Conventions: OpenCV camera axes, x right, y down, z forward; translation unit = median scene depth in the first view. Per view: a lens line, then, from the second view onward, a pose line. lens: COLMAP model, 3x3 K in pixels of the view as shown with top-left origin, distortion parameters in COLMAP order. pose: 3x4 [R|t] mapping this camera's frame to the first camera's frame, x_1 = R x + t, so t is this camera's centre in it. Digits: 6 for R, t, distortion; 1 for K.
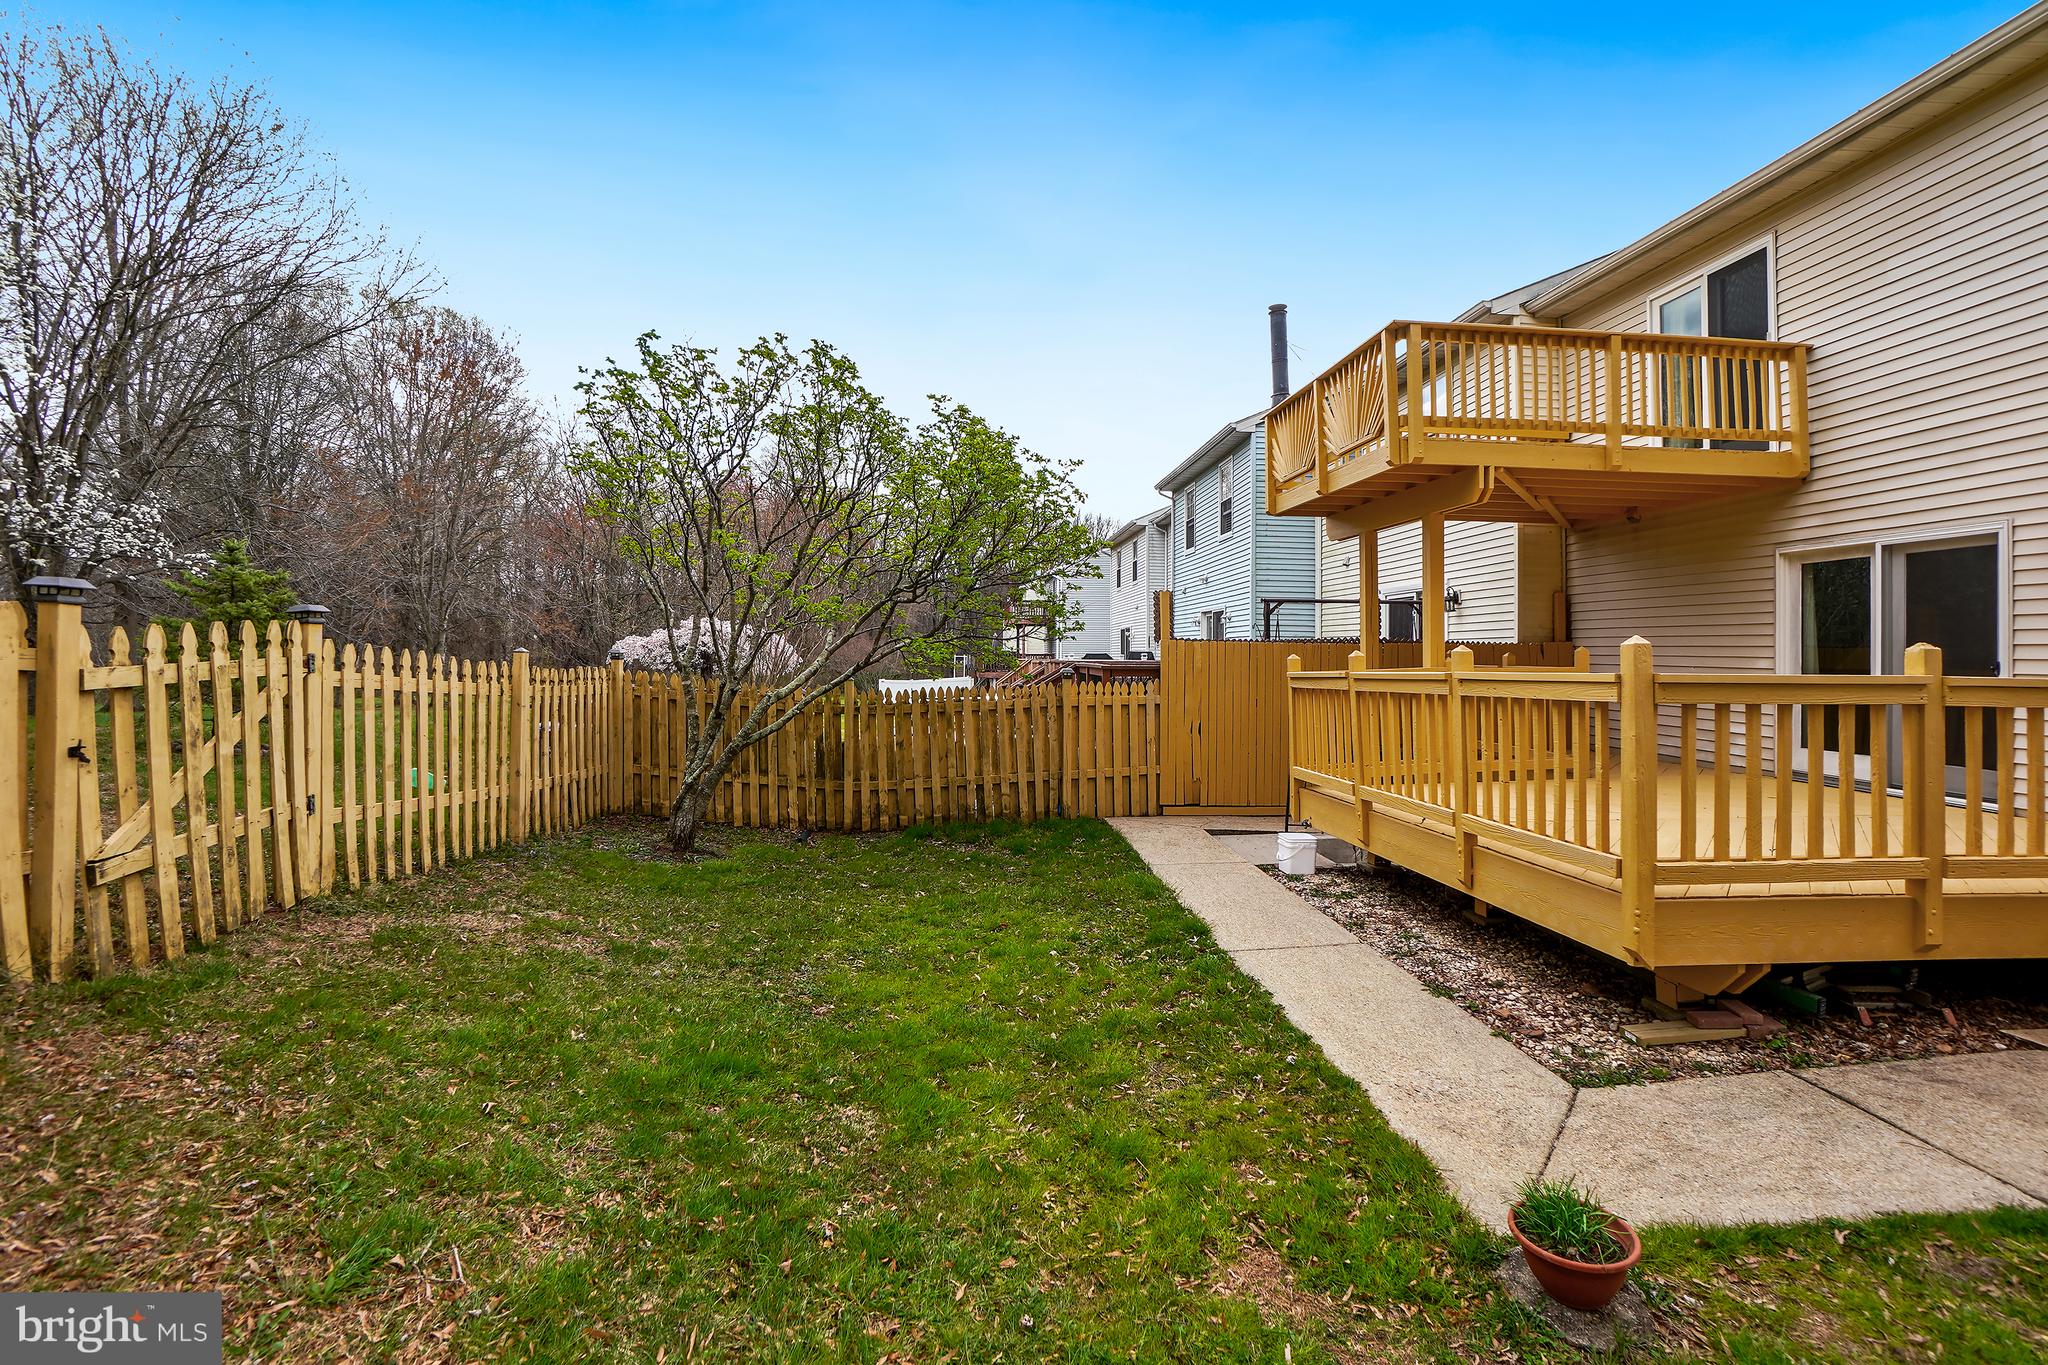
lens RADIAL K [[922.9, 0, 1025.7], [0, 922.9, 656.4], [0, 0, 1]] dist [-0.036057, 0.000694]
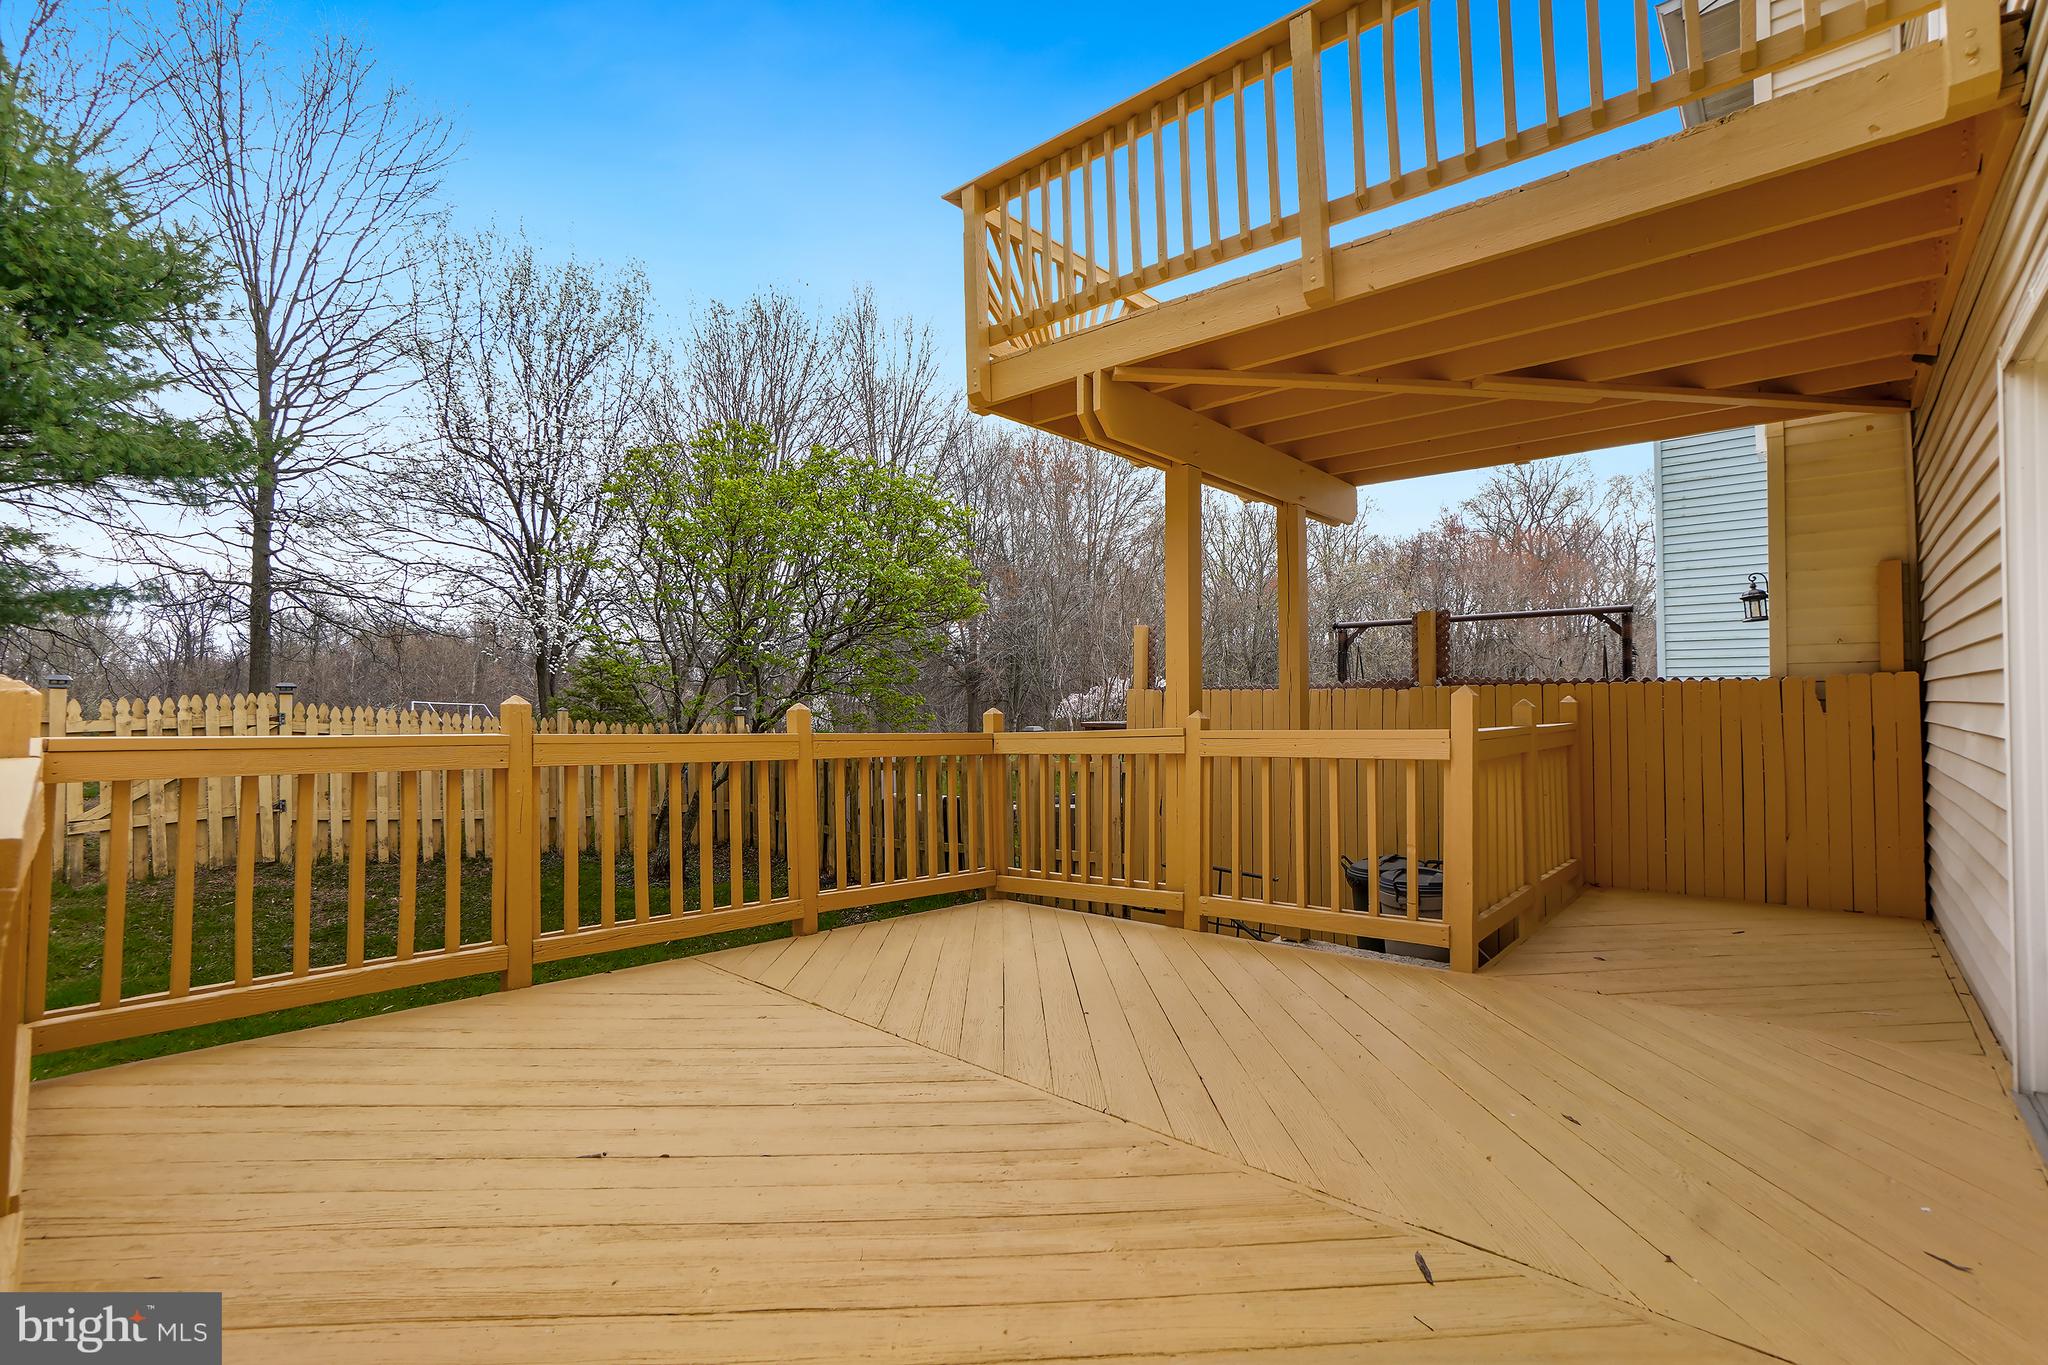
lens RADIAL K [[923.9, 0, 1024.0], [0, 923.9, 682.5], [0, 0, 1]] dist [-0.038561, 0.000380]
pose [[0.693322, -0.026579, -0.720138, 0.842730], [0.005712, 0.999491, -0.031390, 0.000262], [0.720605, 0.017650, 0.693121, 0.550453]]
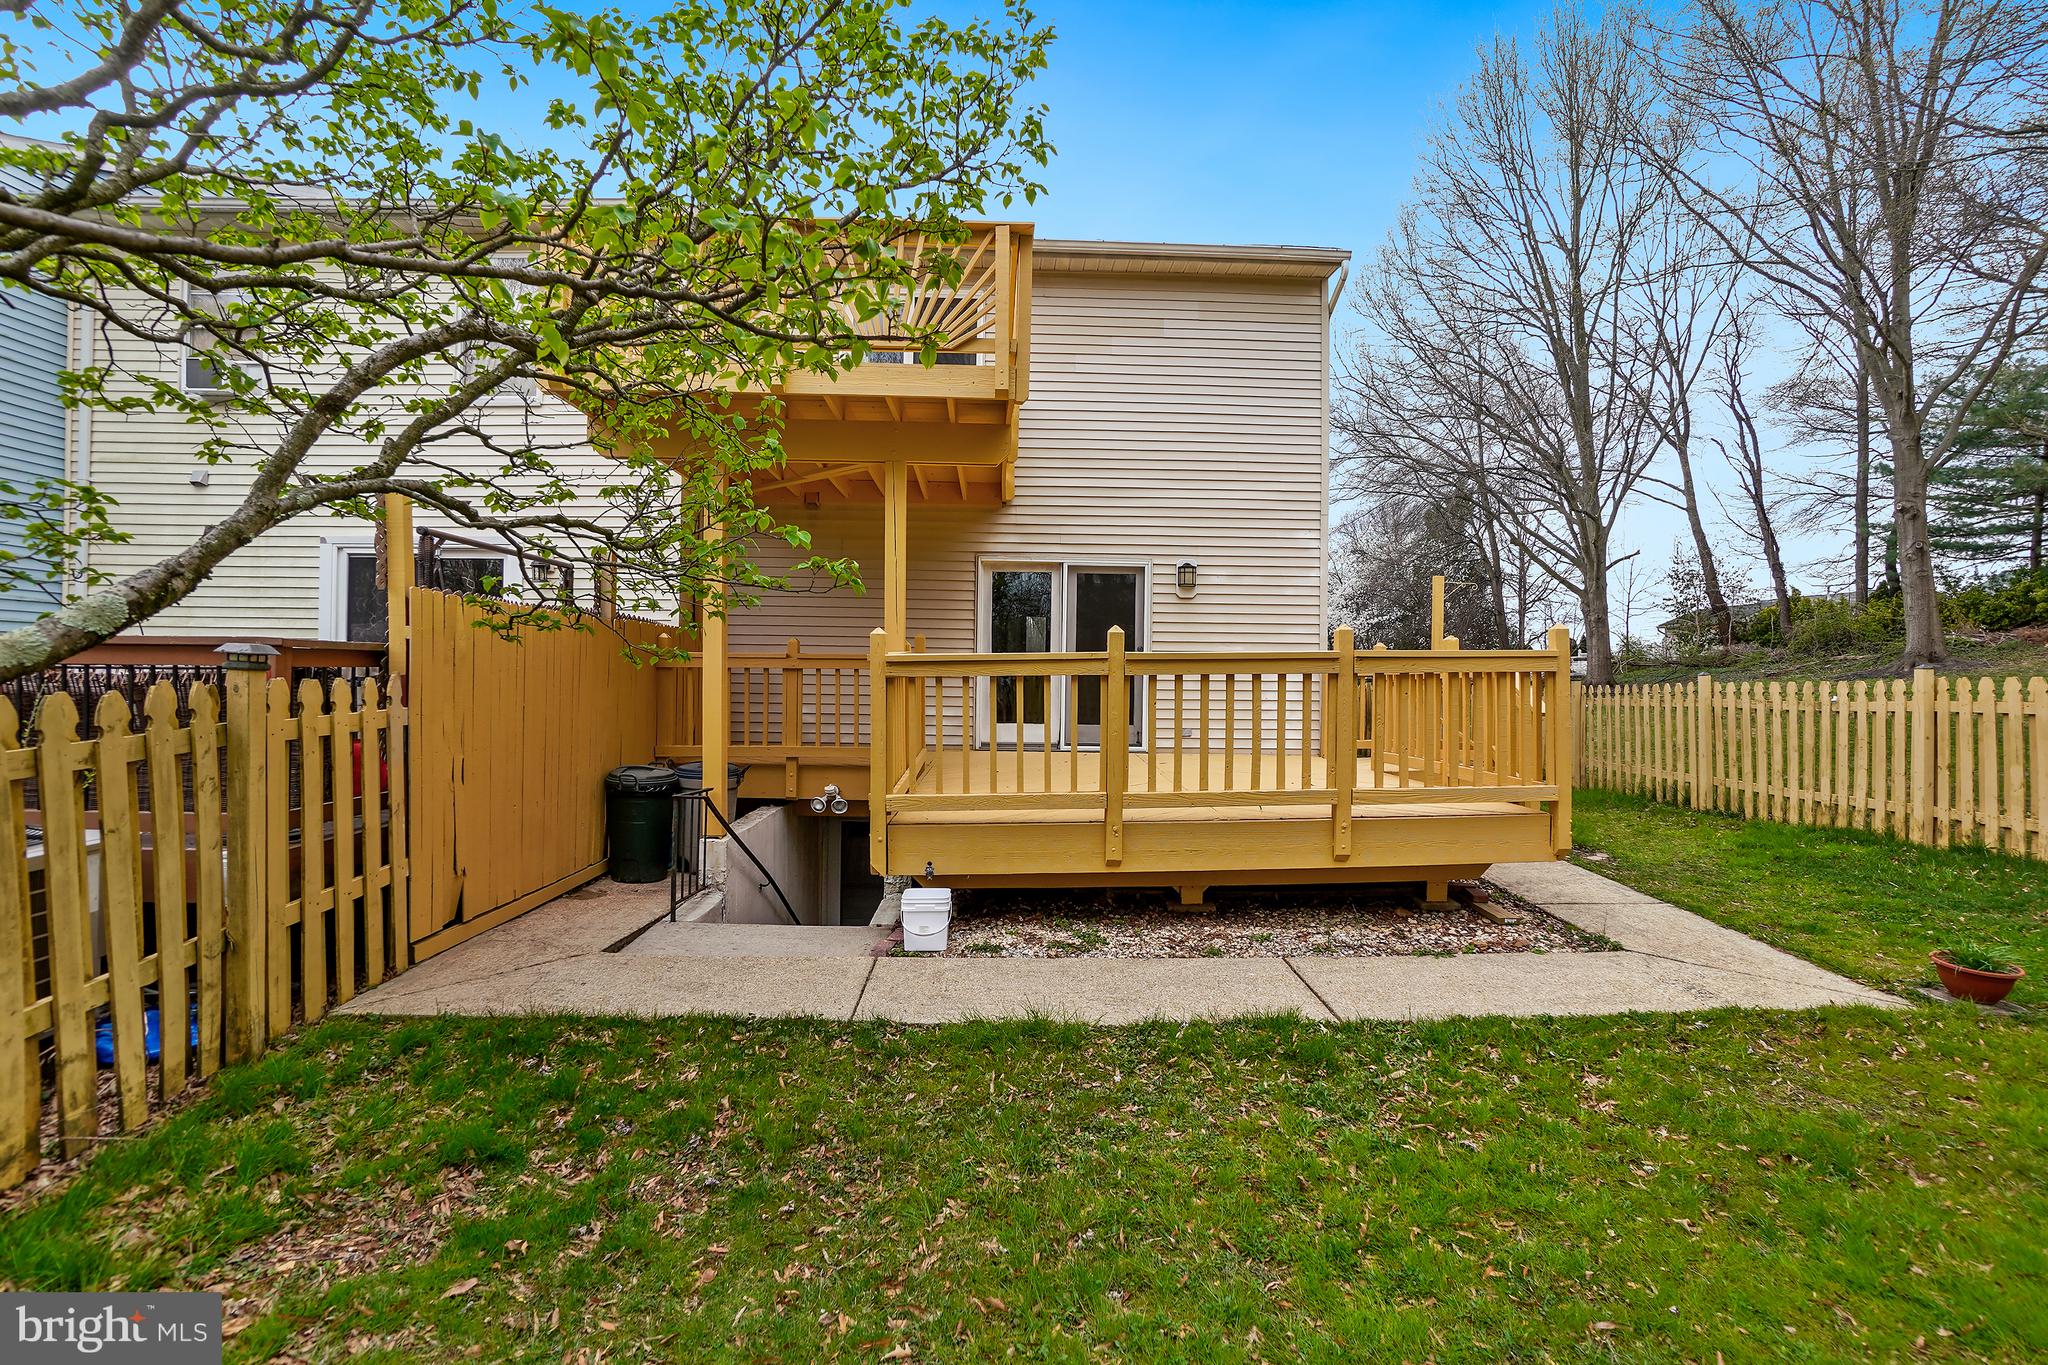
lens RADIAL K [[923.9, 0, 1024.0], [0, 923.9, 682.5], [0, 0, 1]] dist [-0.038561, 0.000380]
pose [[0.056250, -0.017083, 0.998271, -0.388236], [-0.007069, 0.999822, 0.017507, 0.025881], [-0.998392, -0.008041, 0.056119, 0.897176]]
